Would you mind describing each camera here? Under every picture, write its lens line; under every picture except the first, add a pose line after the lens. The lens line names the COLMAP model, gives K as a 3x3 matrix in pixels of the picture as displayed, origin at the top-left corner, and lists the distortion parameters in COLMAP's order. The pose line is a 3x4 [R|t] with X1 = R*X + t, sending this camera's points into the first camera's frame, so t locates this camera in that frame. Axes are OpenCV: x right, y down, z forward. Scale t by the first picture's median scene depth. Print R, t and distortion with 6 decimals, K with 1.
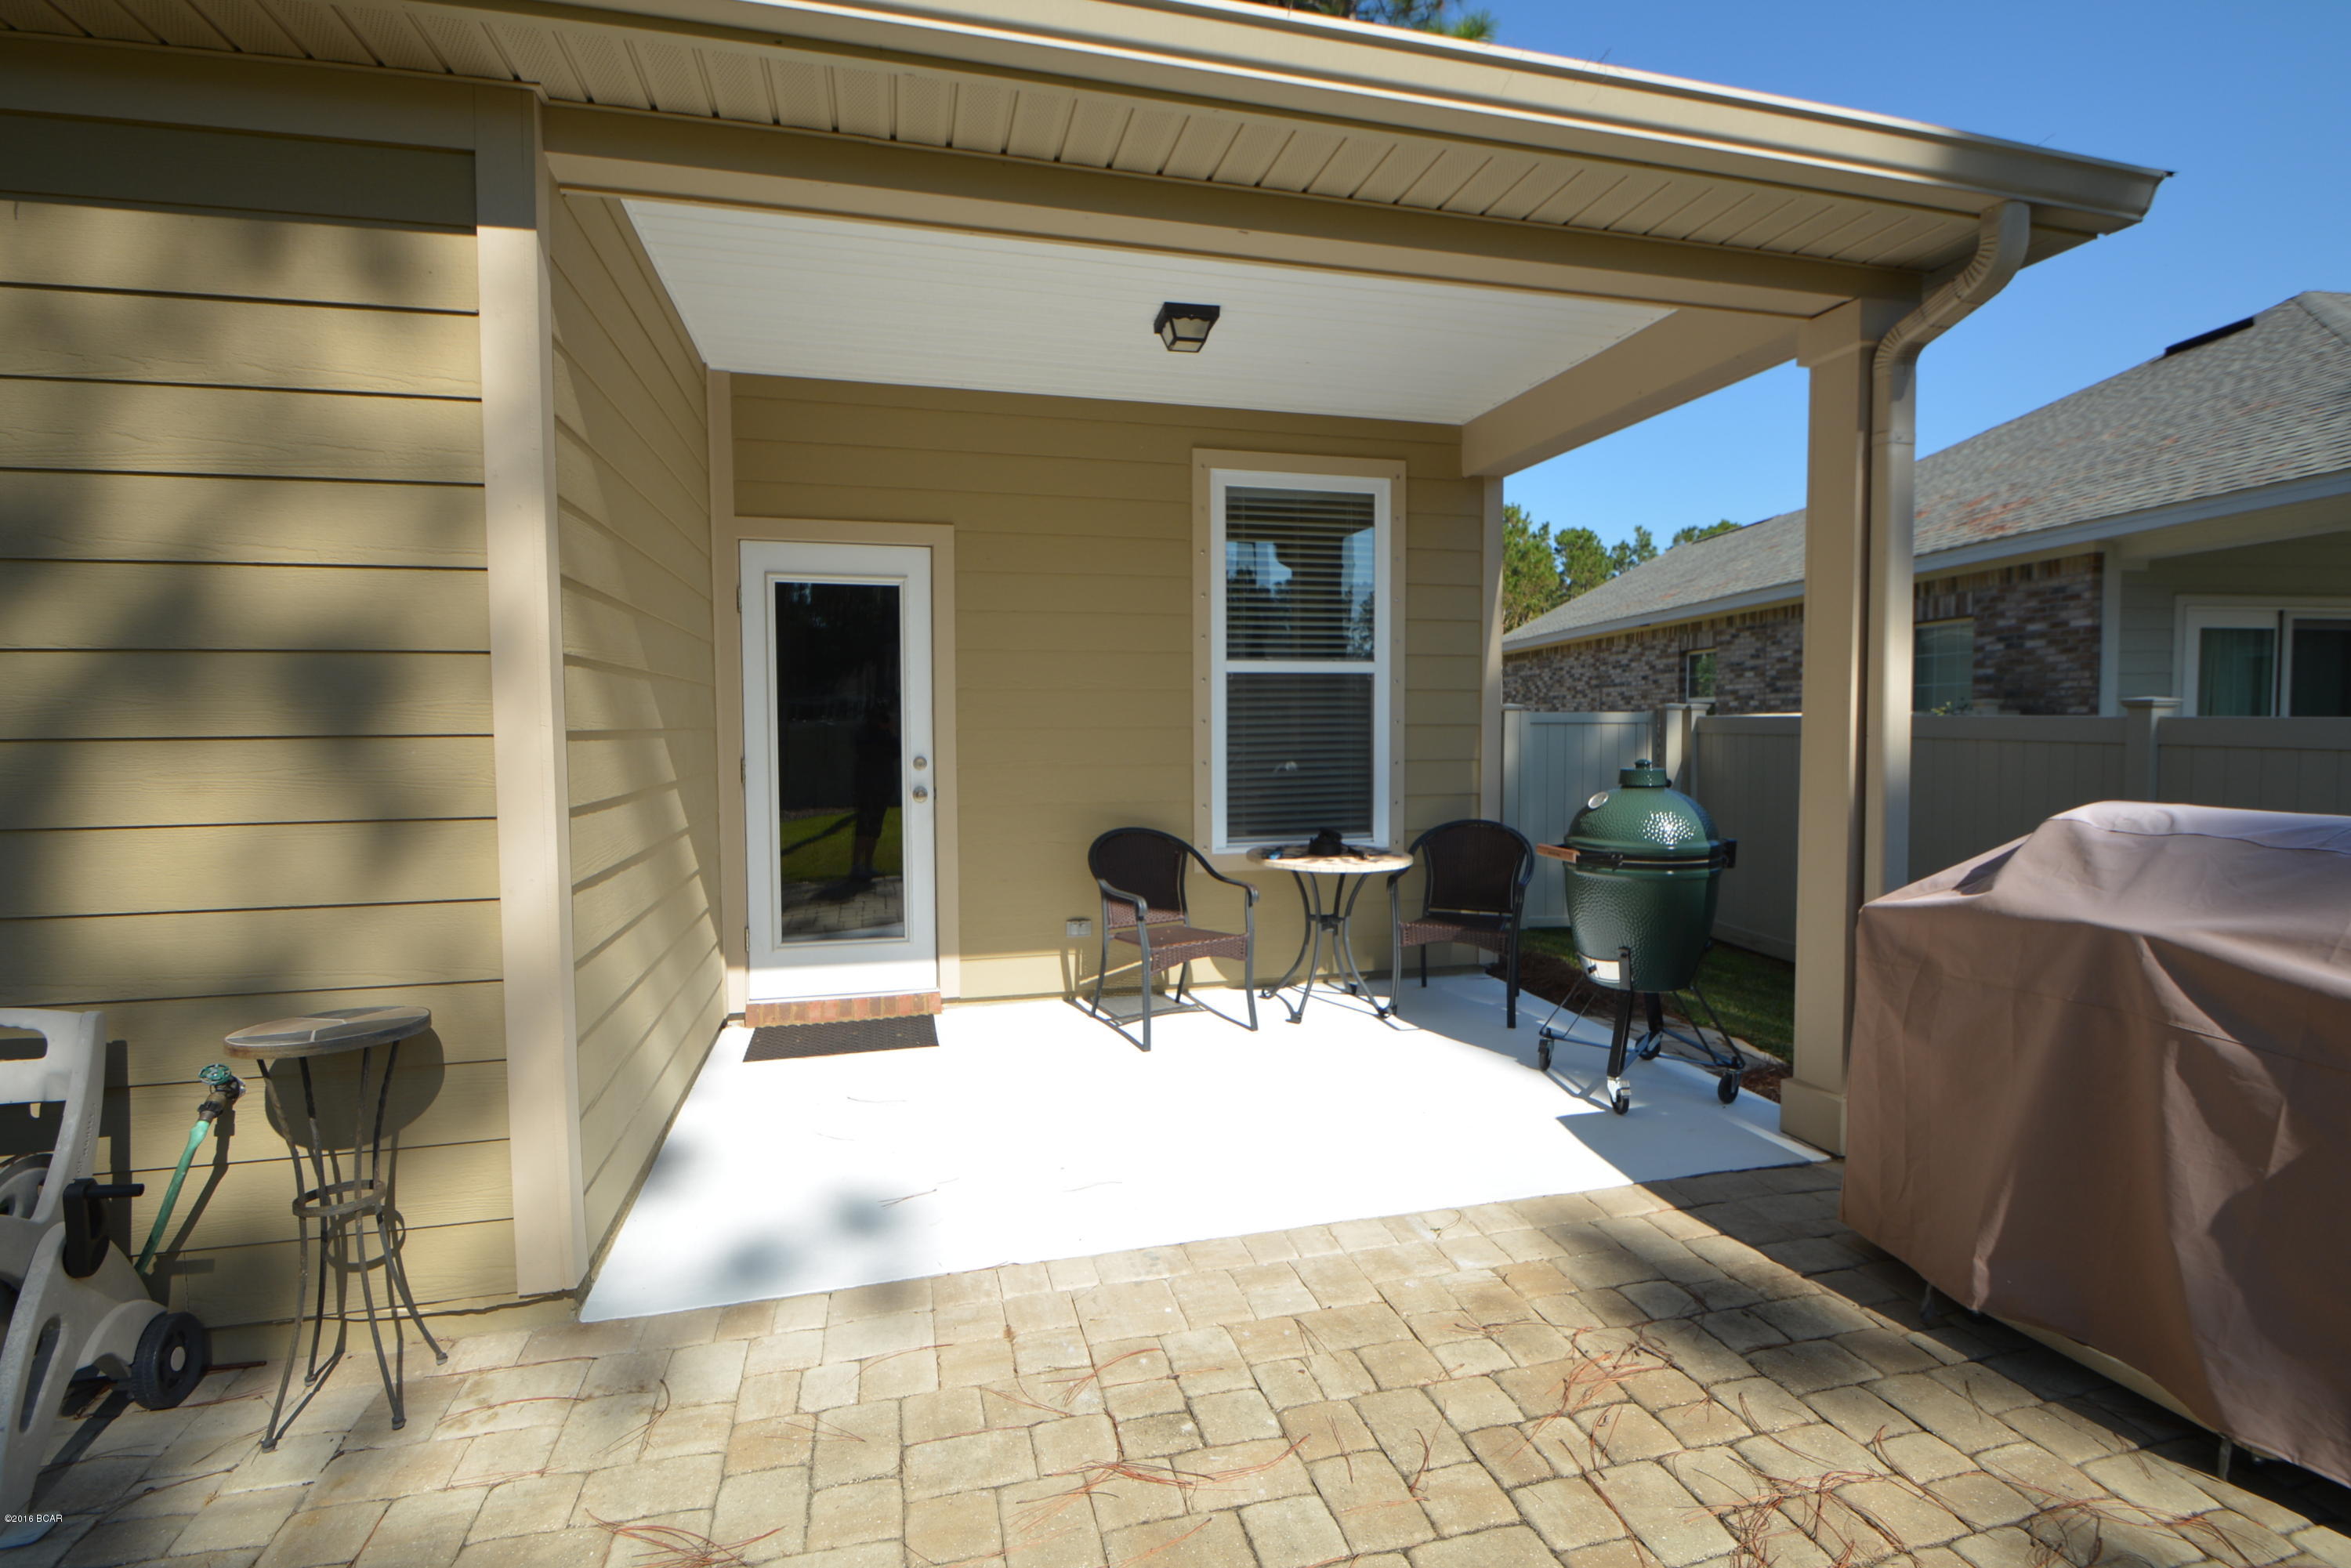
lens RADIAL K [[1074.3, 0, 1170.8], [0, 1074.3, 749.0], [0, 0, 1]] dist [-0.042448, 0.000143]
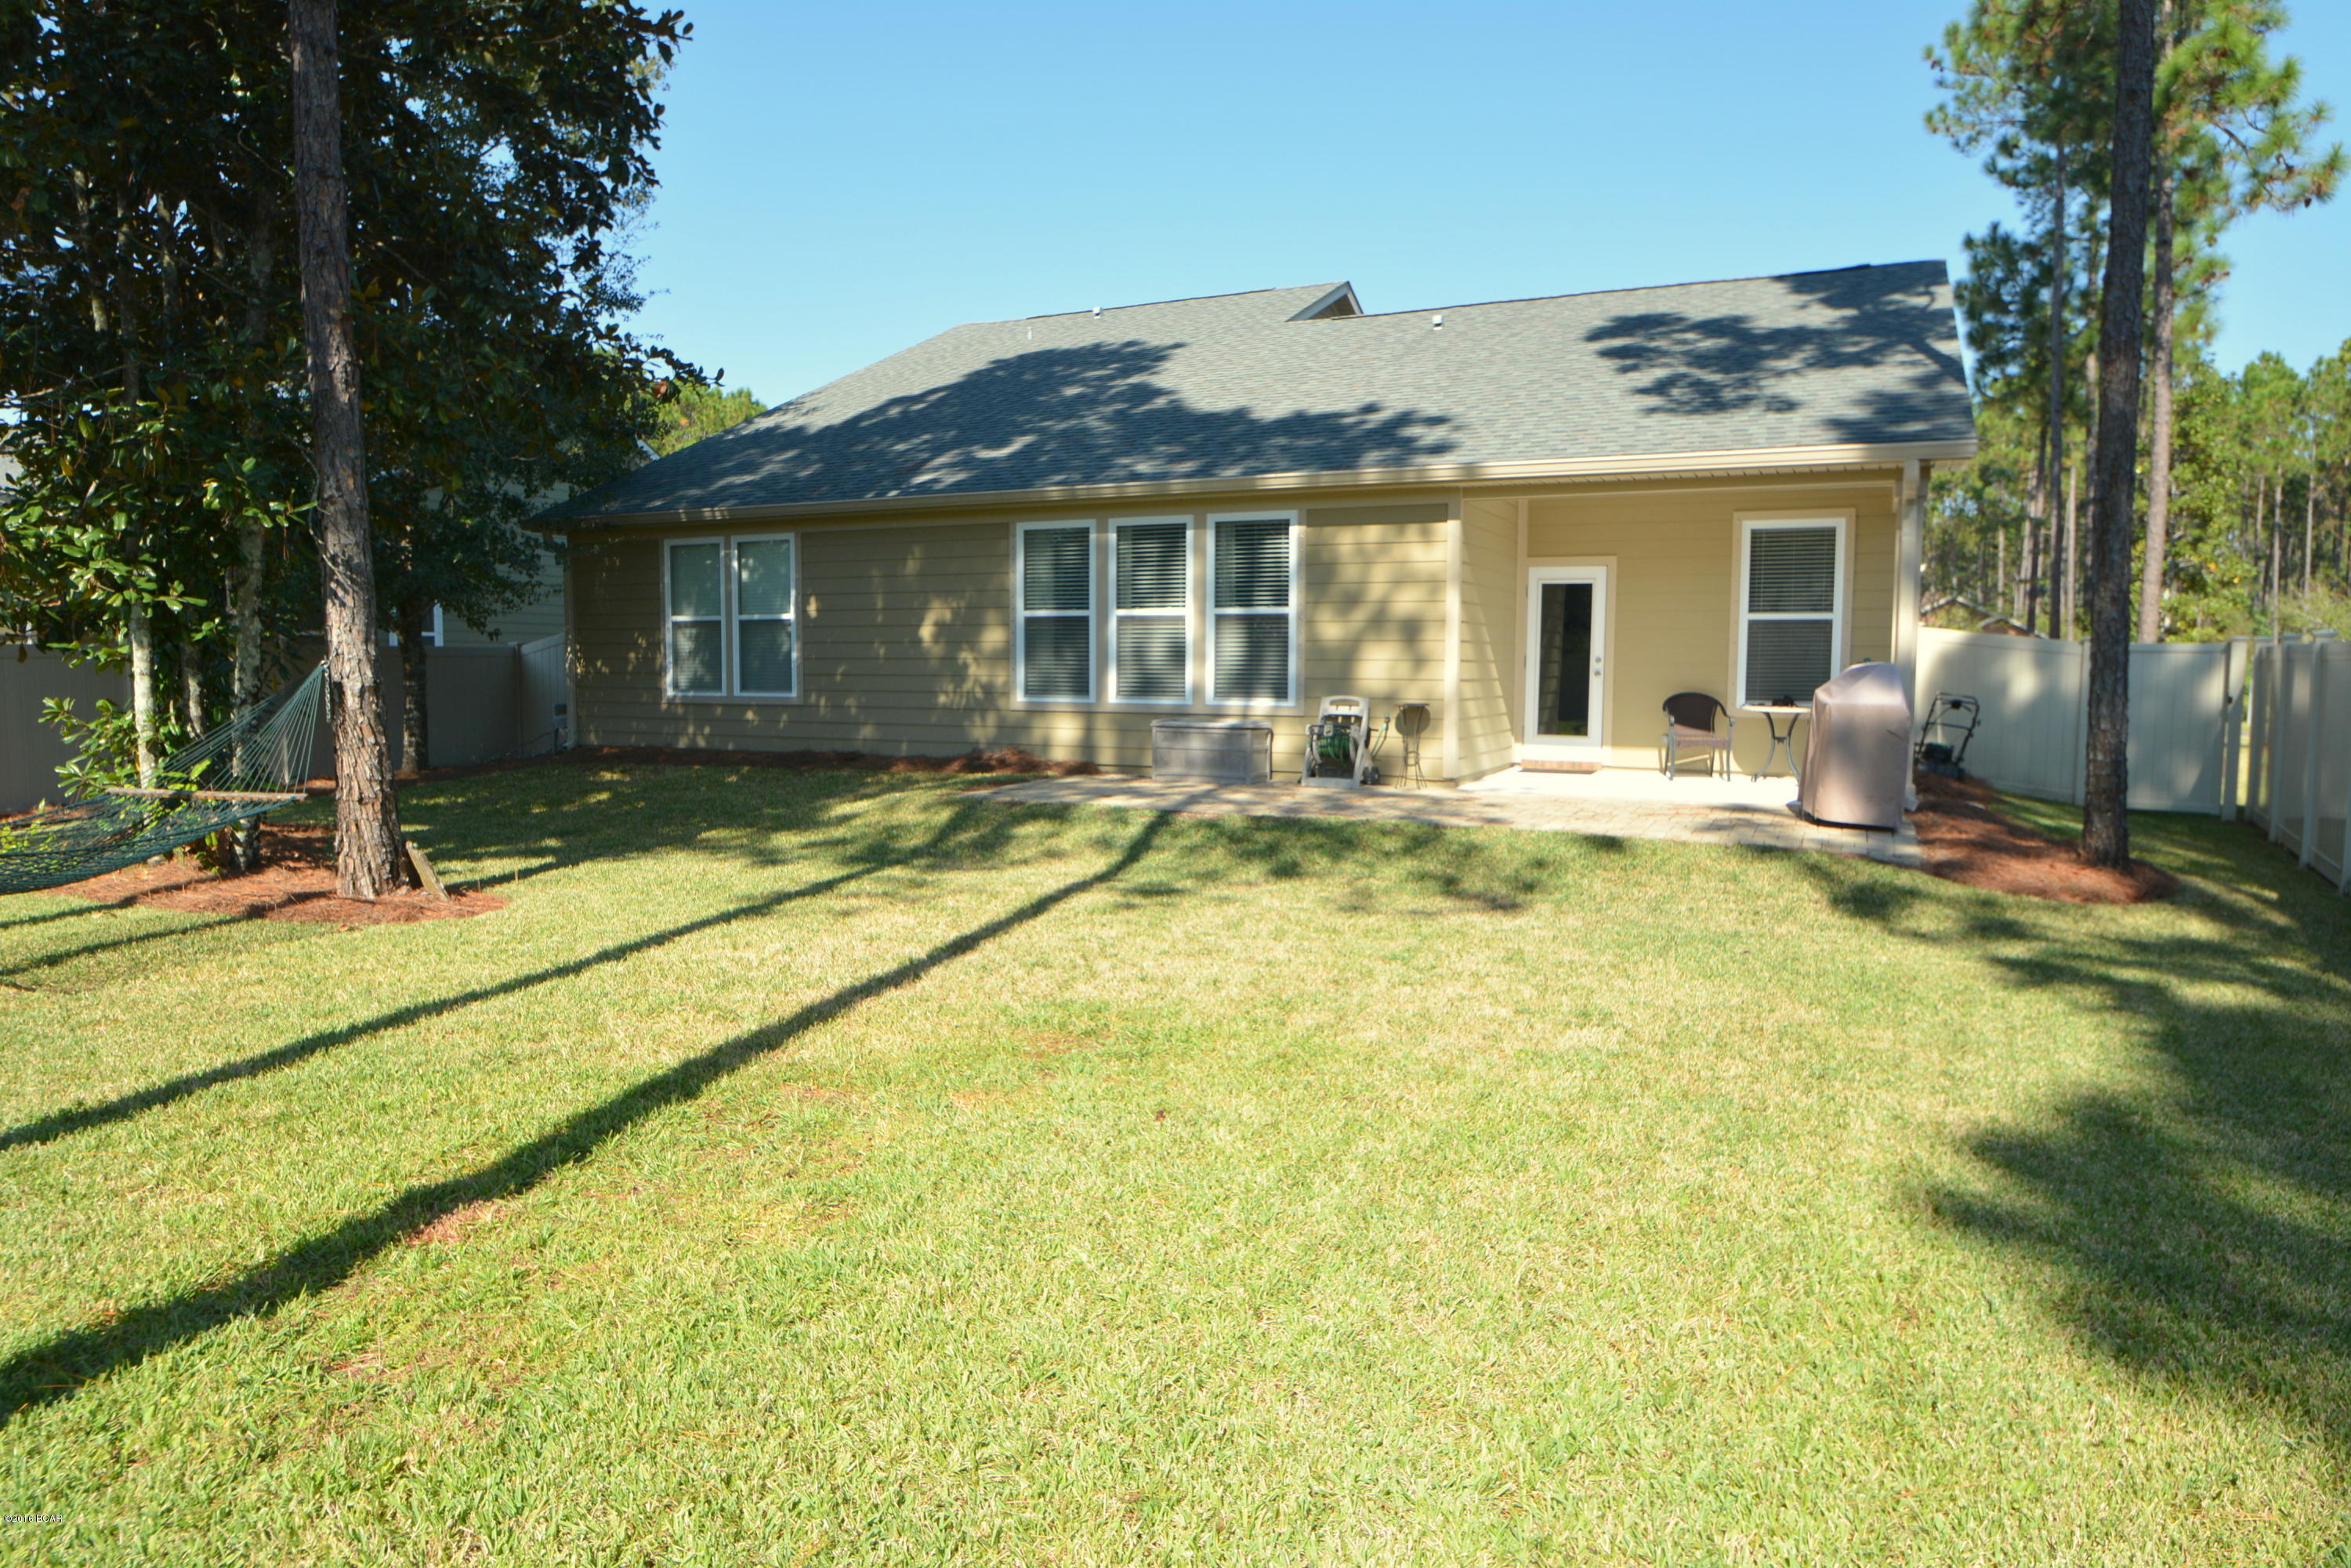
lens RADIAL K [[1439.6, 0, 1175.5], [0, 1439.6, 784.0], [0, 0, 1]] dist [-0.000698, -0.000122]
pose [[0.759678, 0.068979, -0.646631, 1.094729], [-0.029996, 0.997017, 0.071116, 0.085120], [0.649607, -0.034629, 0.759481, -1.944620]]
